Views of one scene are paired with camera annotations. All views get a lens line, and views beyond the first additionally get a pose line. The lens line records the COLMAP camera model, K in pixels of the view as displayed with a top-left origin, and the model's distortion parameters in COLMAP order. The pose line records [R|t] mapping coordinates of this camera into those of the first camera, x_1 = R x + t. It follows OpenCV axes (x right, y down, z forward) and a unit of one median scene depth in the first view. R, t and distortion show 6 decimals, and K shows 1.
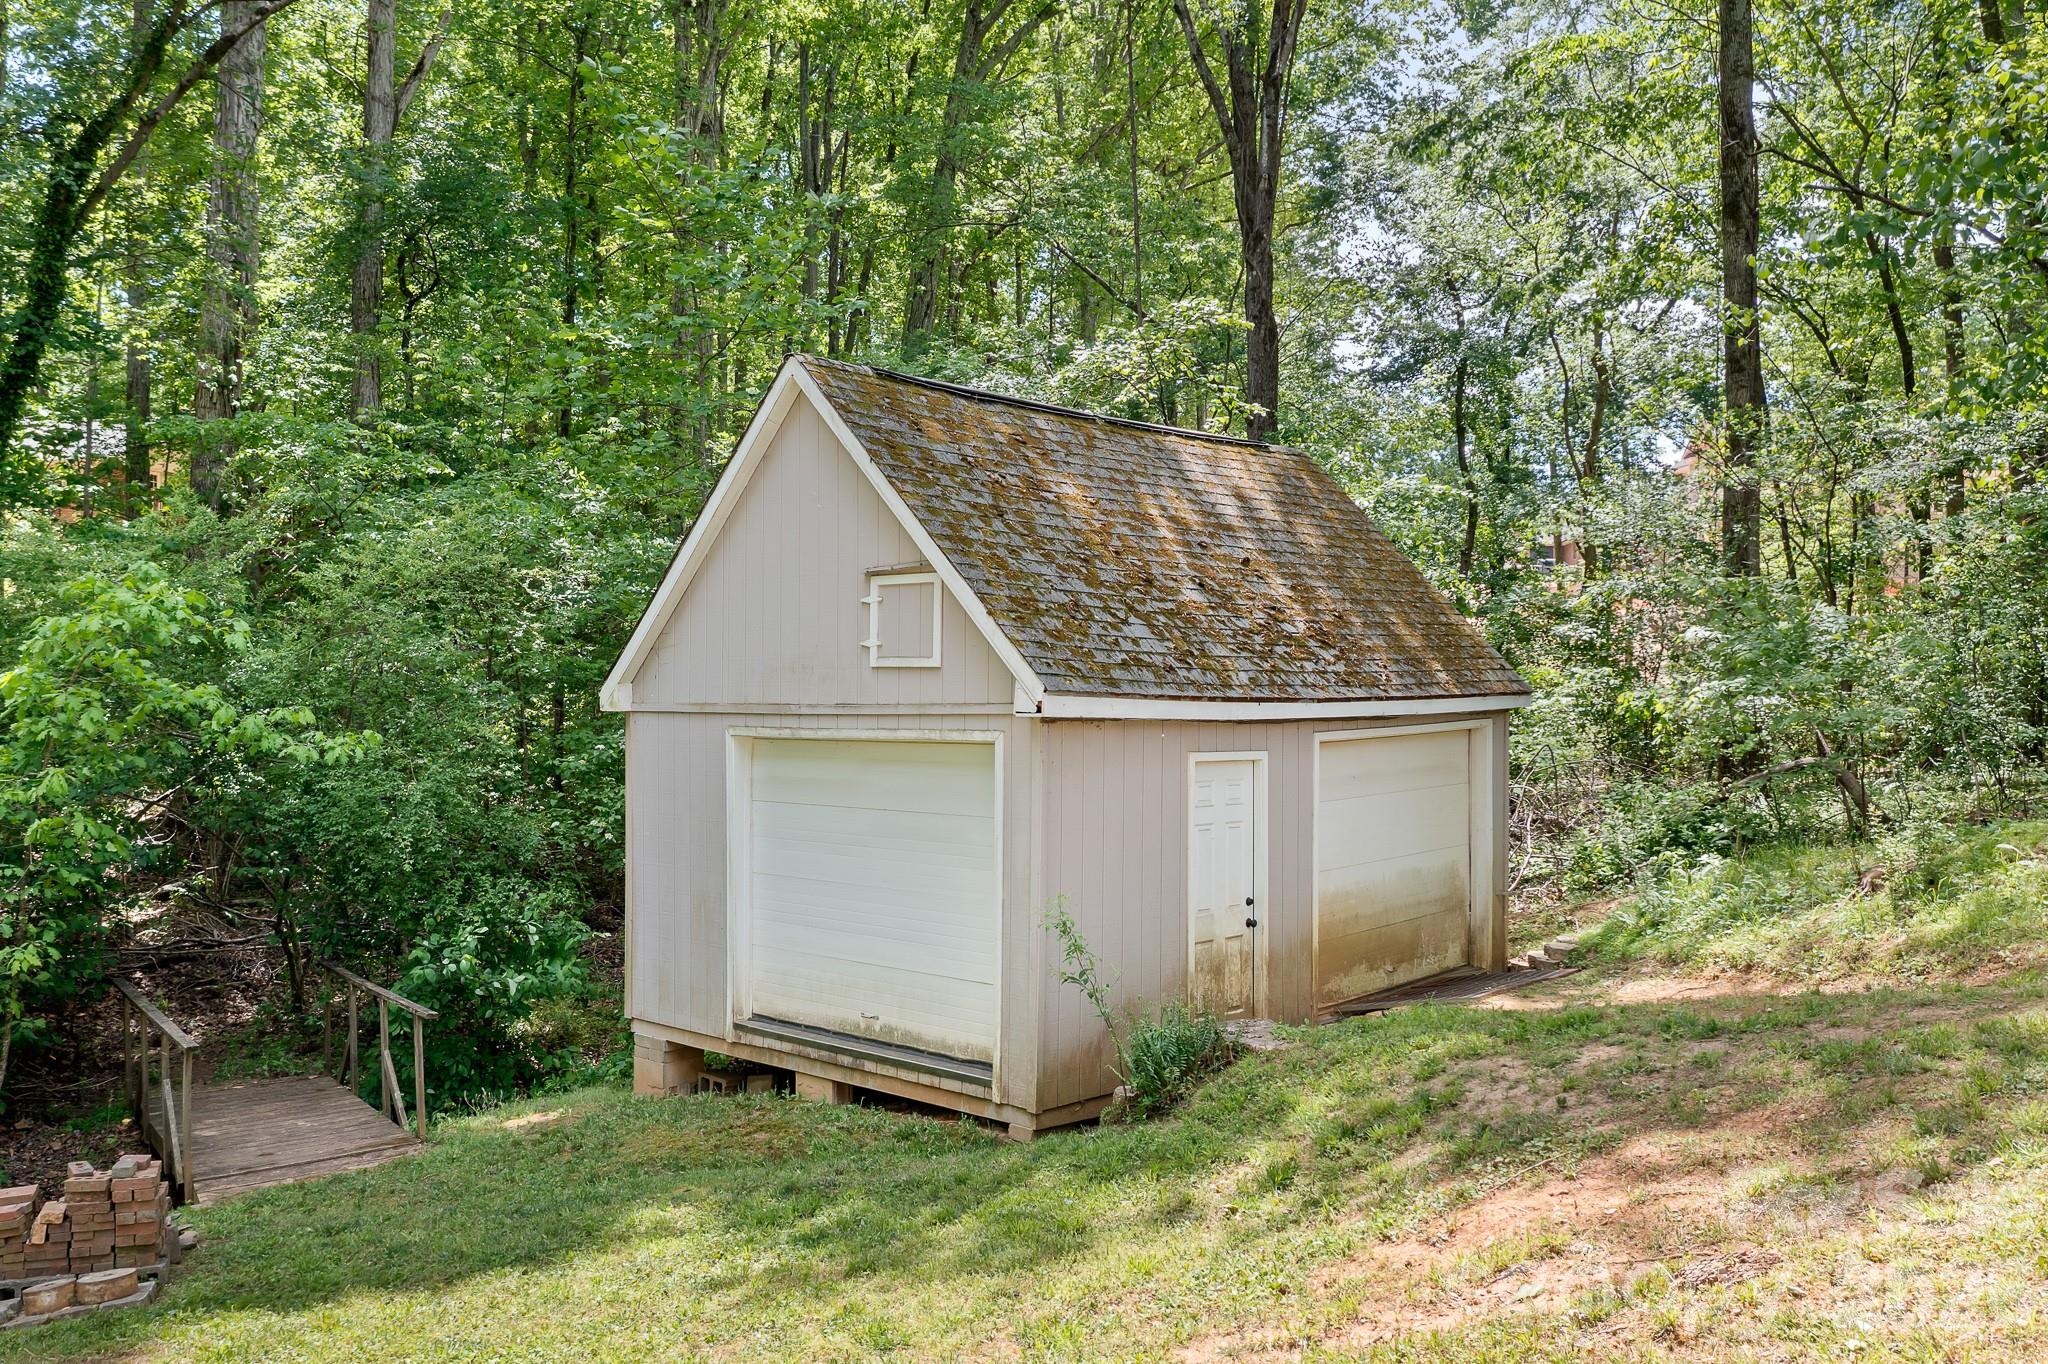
lens RADIAL K [[1621.8, 0, 1023.3], [0, 1621.8, 695.5], [0, 0, 1]] dist [-0.009896, 0.000678]
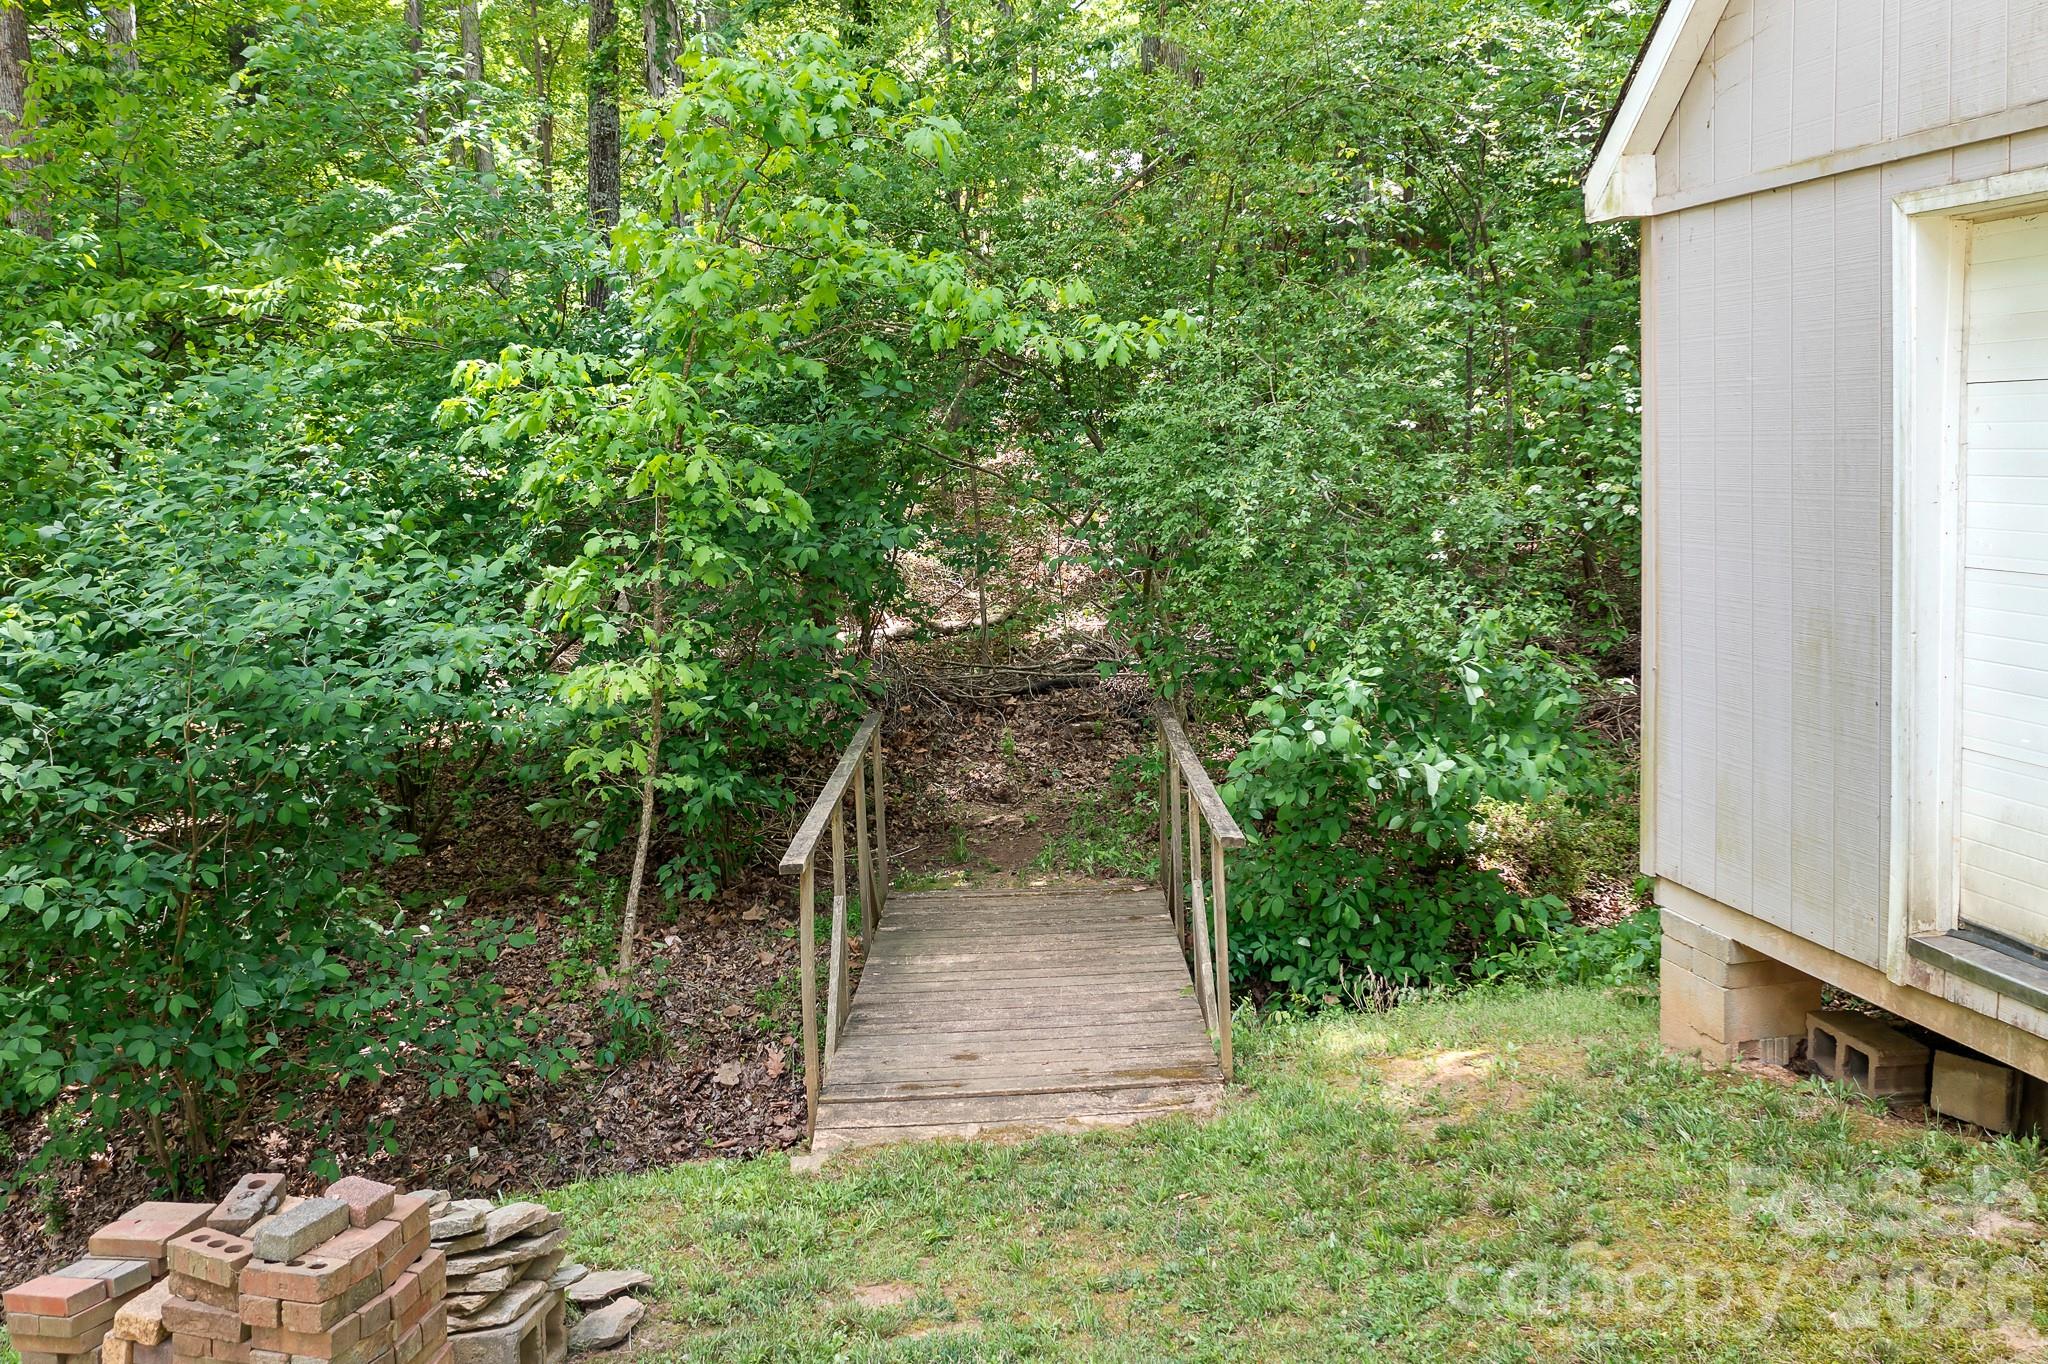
lens RADIAL K [[1782.0, 0, 983.5], [0, 1782.0, 567.3], [0, 0, 1]] dist [-0.002497, -0.015183]
pose [[0.813042, 0.020287, -0.581852, -0.102269], [0.033273, 0.996140, 0.081225, 0.061722], [0.581254, -0.085399, 0.809228, 0.479366]]
